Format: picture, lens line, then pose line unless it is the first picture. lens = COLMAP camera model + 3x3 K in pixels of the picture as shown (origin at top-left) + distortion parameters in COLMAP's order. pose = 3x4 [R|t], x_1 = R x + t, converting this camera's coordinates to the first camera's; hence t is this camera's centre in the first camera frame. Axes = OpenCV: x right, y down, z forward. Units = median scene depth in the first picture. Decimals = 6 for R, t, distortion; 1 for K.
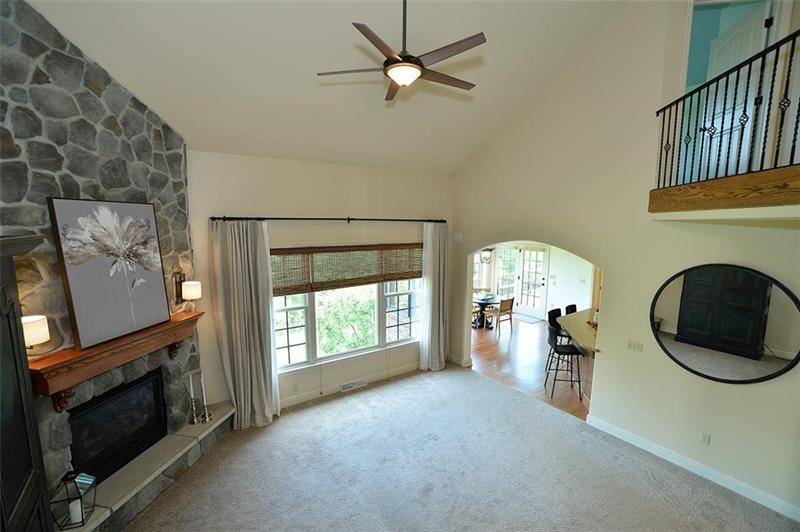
lens RADIAL K [[347.8, 0, 397.9], [0, 347.8, 267.5], [0, 0, 1]] dist [-0.017767, 0.003044]
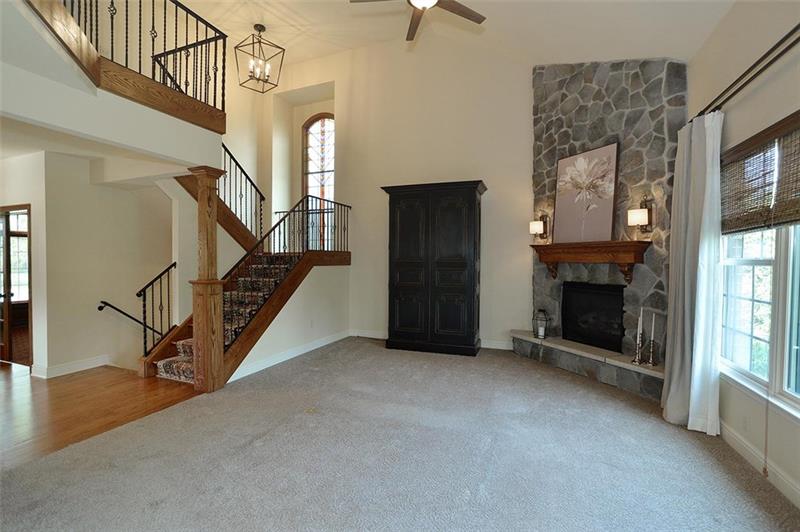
lens RADIAL K [[363.5, 0, 399.7], [0, 363.5, 269.0], [0, 0, 1]] dist [0.000308, 0.000137]
pose [[-0.825058, -0.007071, -0.565004, 0.656713], [-0.094945, 0.987440, 0.126288, 0.172140], [0.557014, 0.157839, -0.815366, 1.769161]]
